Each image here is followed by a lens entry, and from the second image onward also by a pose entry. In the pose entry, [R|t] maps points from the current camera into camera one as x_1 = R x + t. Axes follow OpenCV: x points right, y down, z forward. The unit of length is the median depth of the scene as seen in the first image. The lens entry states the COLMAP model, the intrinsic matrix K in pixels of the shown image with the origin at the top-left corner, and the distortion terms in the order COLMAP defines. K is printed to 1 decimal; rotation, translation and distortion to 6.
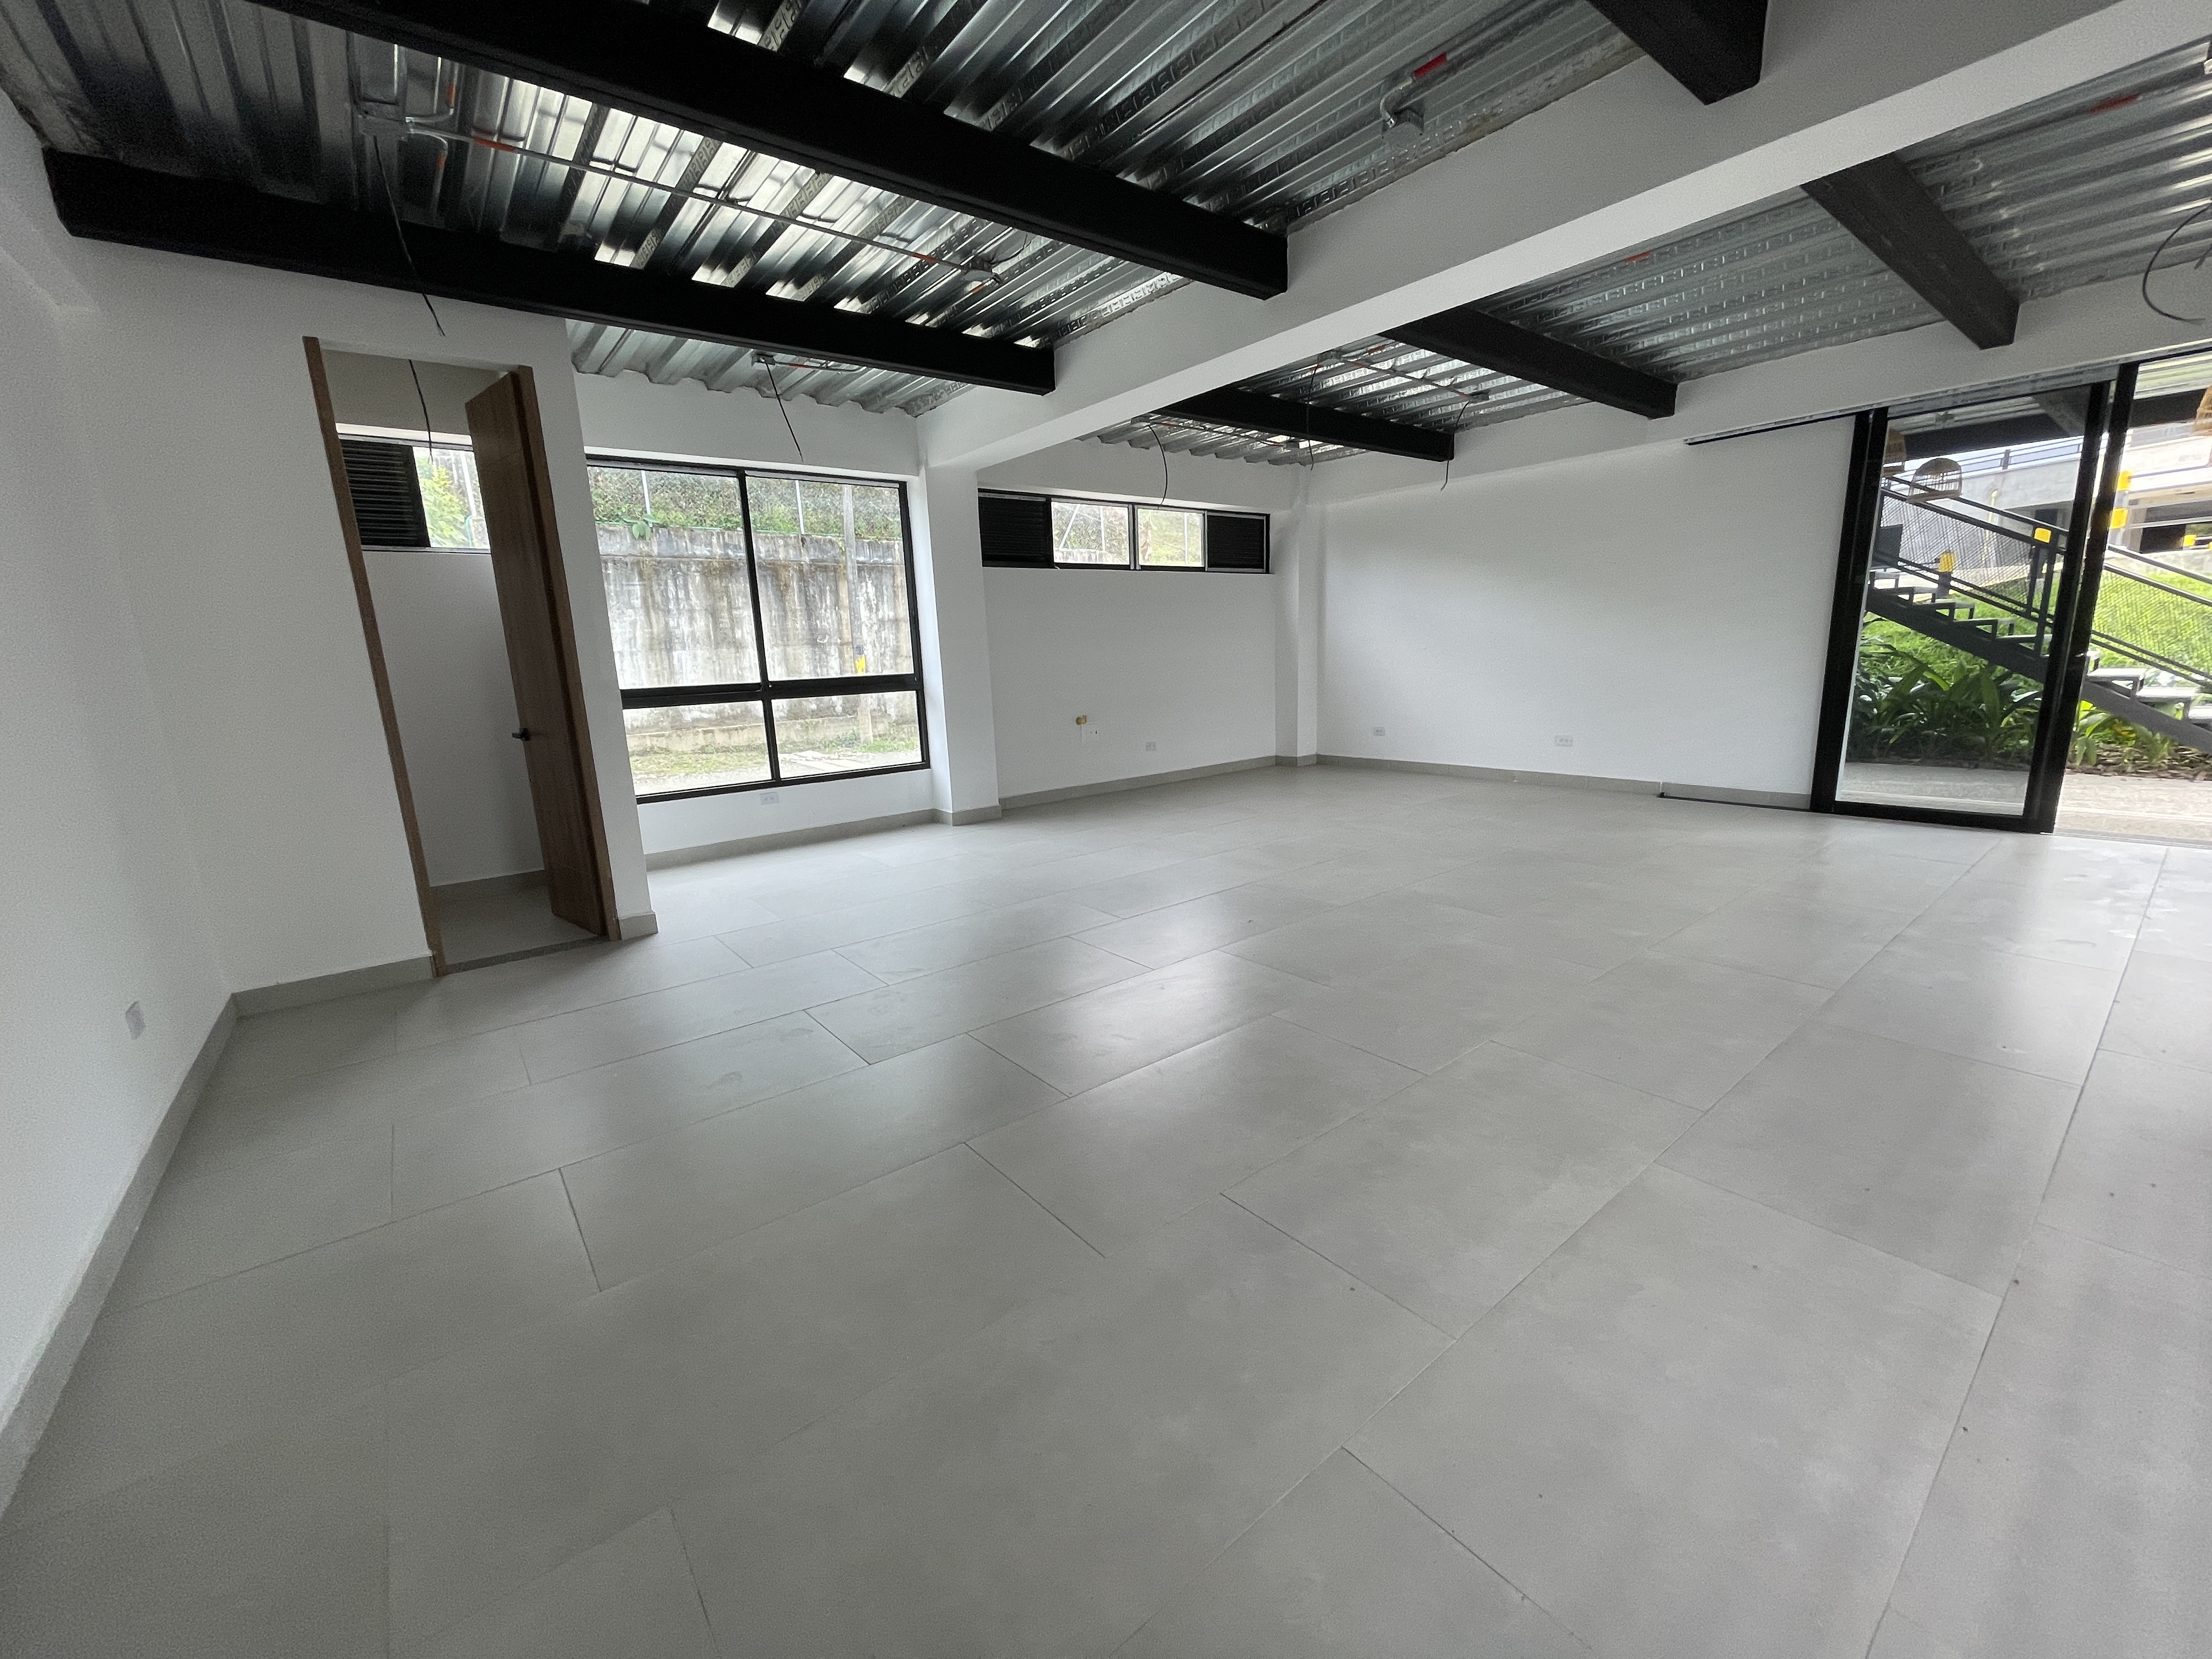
lens RADIAL K [[886.6, 0, 1102.4], [0, 886.6, 828.0], [0, 0, 1]] dist [-0.001535, -0.000420]
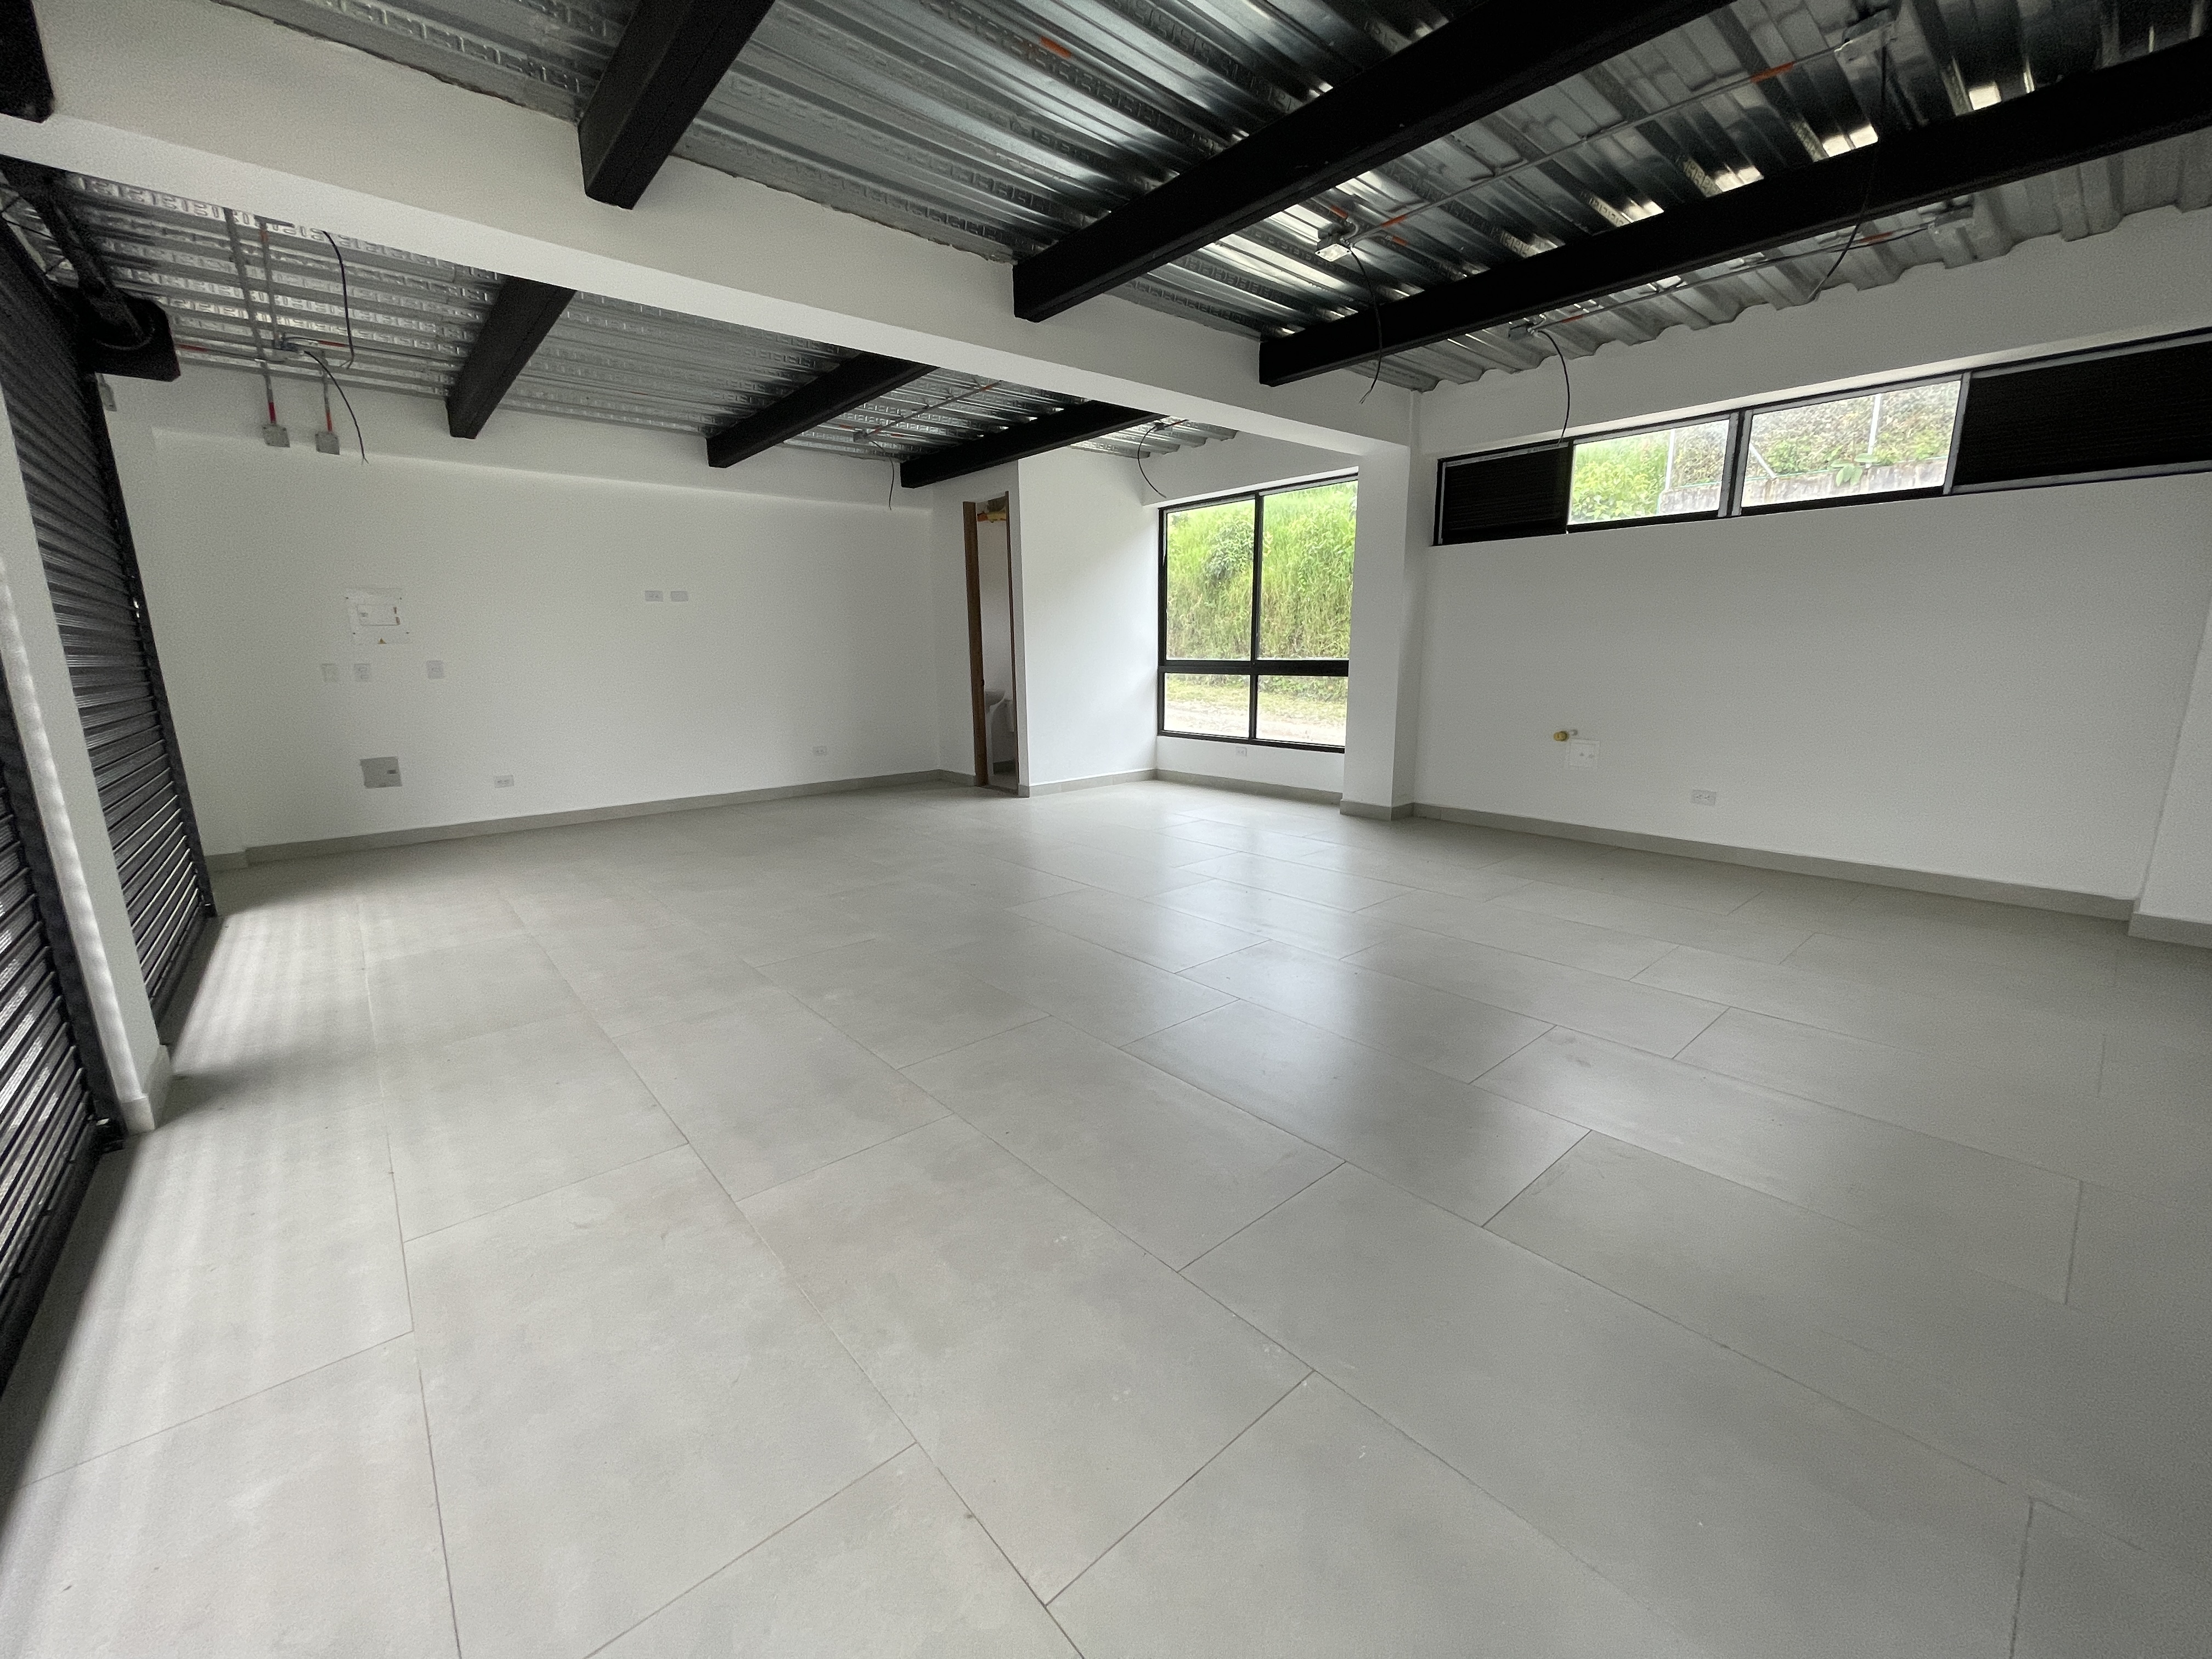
lens RADIAL K [[886.6, 0, 1102.4], [0, 886.6, 828.0], [0, 0, 1]] dist [-0.001535, -0.000420]
pose [[0.052843, 0.242144, -0.968800, 0.776789], [-0.185720, 0.955613, 0.228717, -0.162328], [0.981181, 0.167839, 0.095468, 0.619469]]
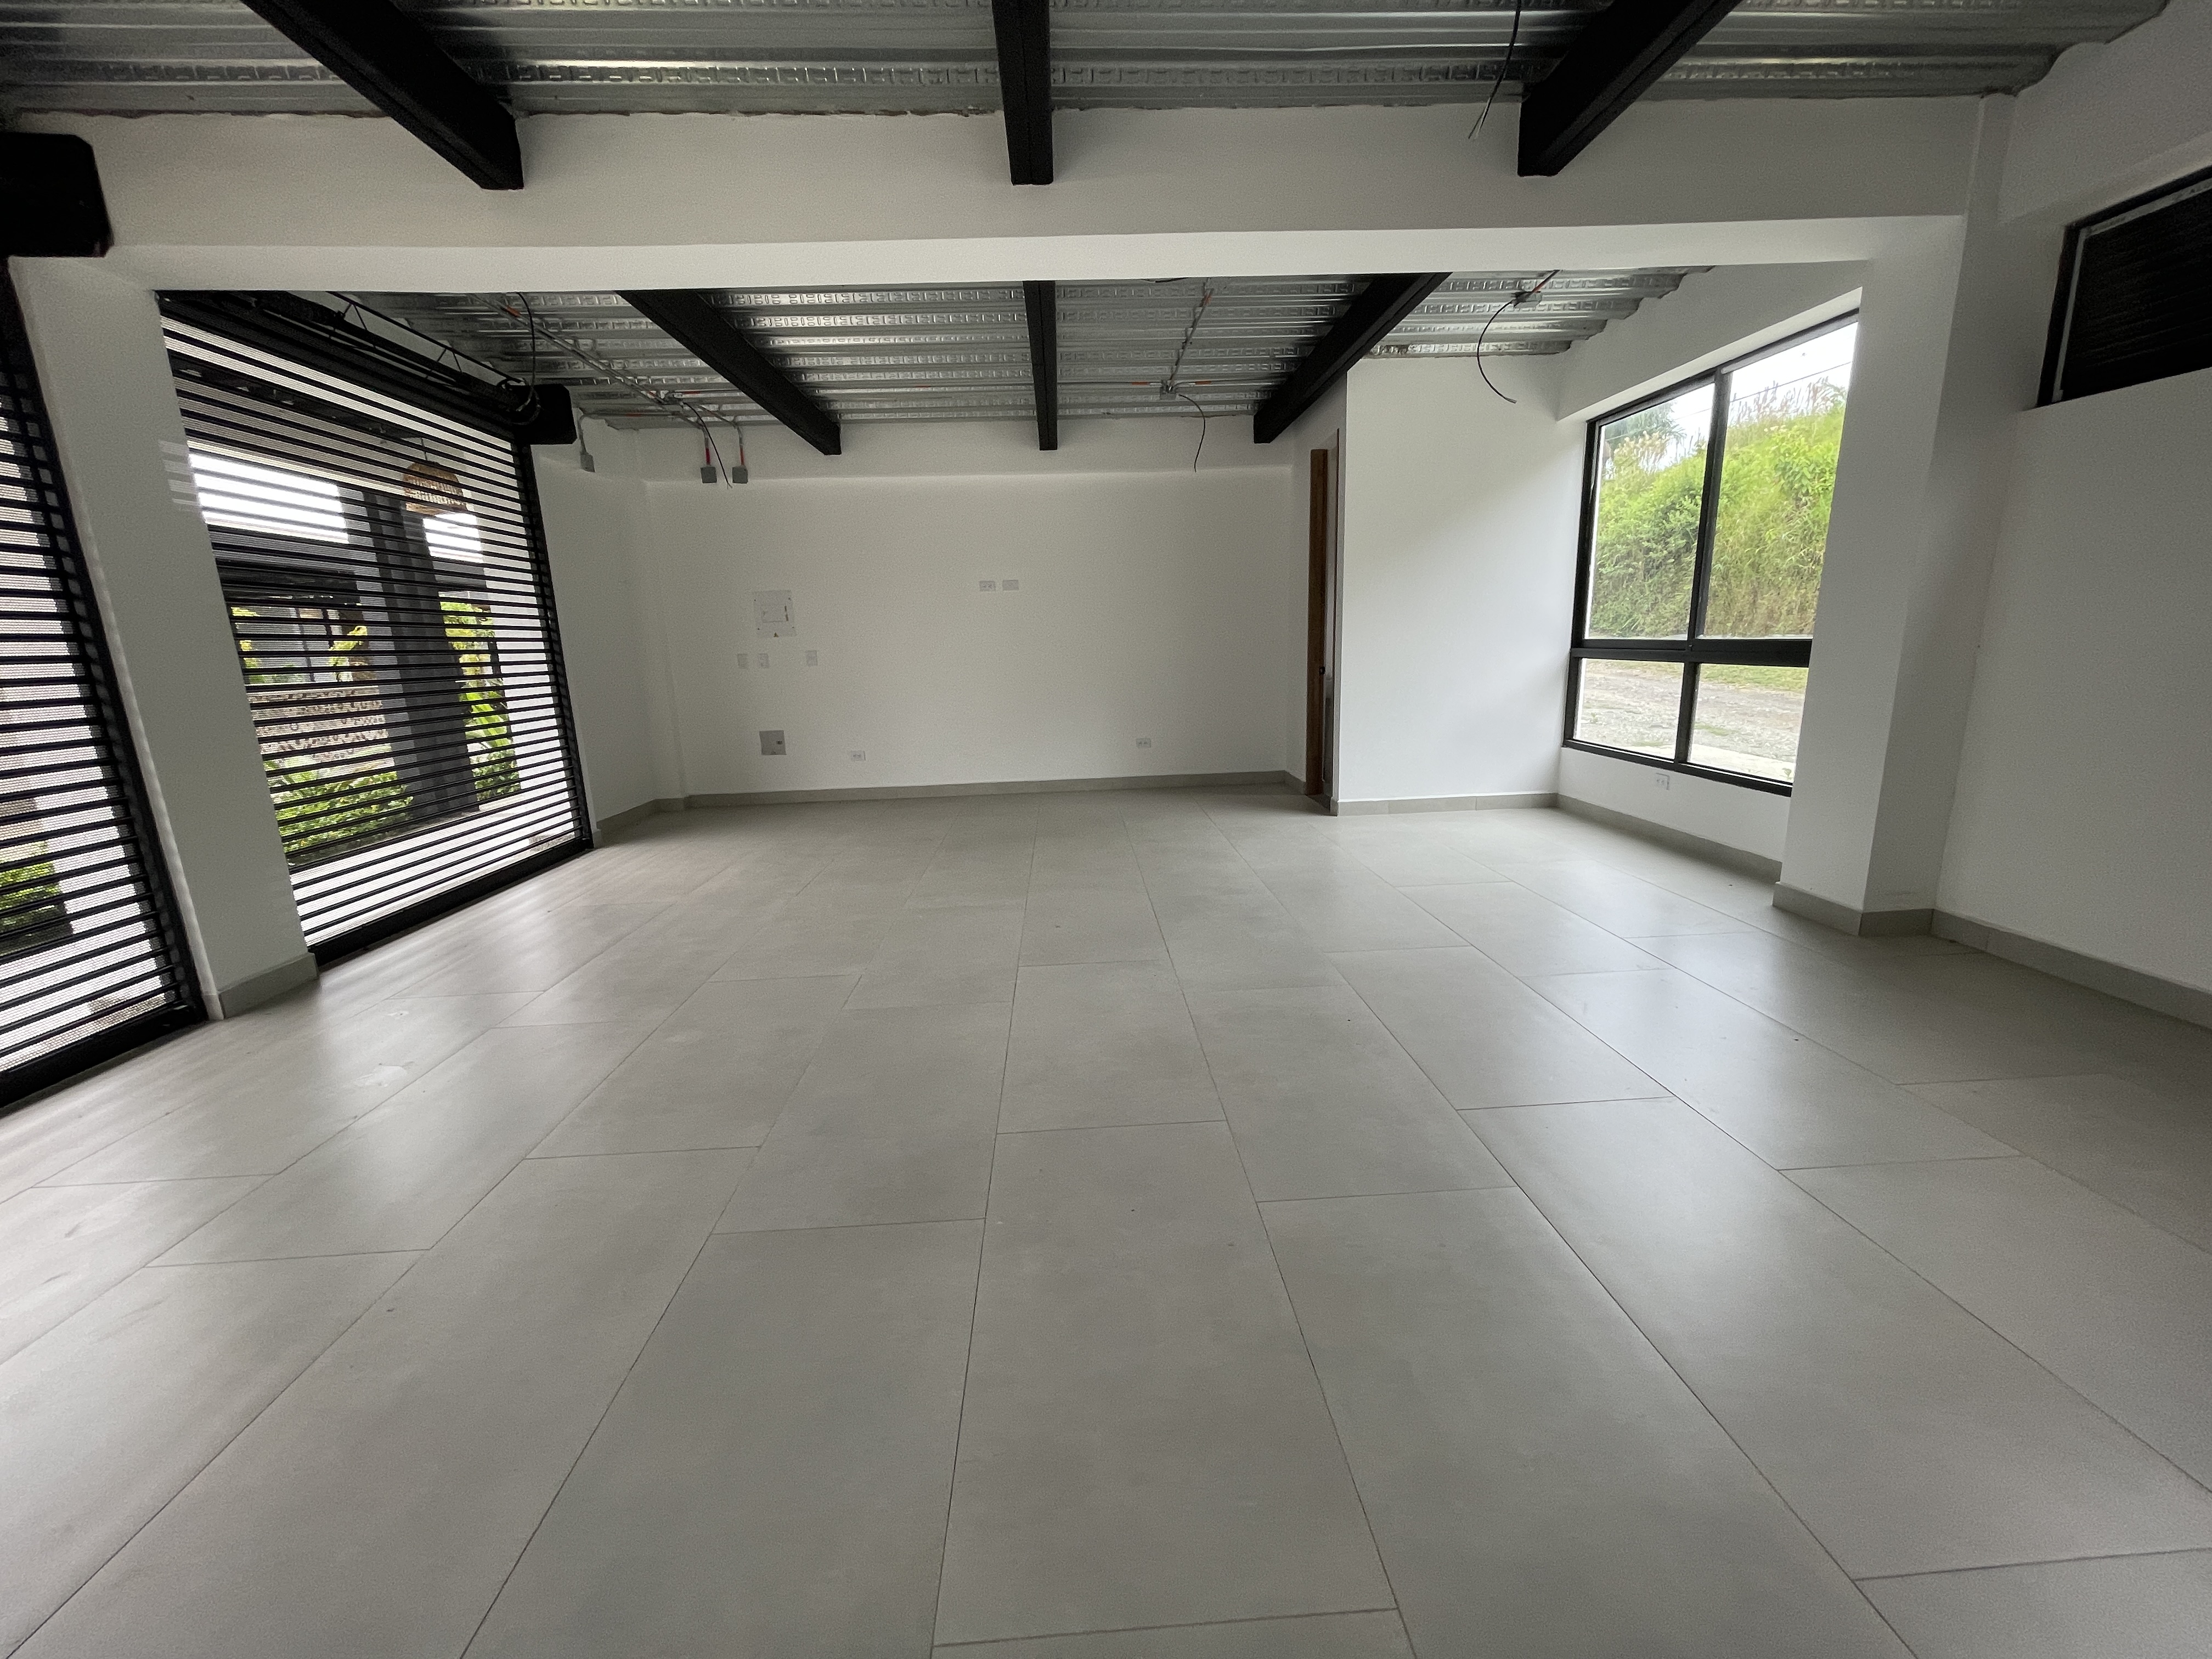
lens RADIAL K [[886.6, 0, 1102.4], [0, 886.6, 828.0], [0, 0, 1]] dist [-0.001535, -0.000420]
pose [[-0.569665, 0.232505, -0.788304, 0.522461], [-0.103729, 0.931141, 0.349594, -0.202601], [0.815305, 0.280922, -0.506321, 0.890413]]
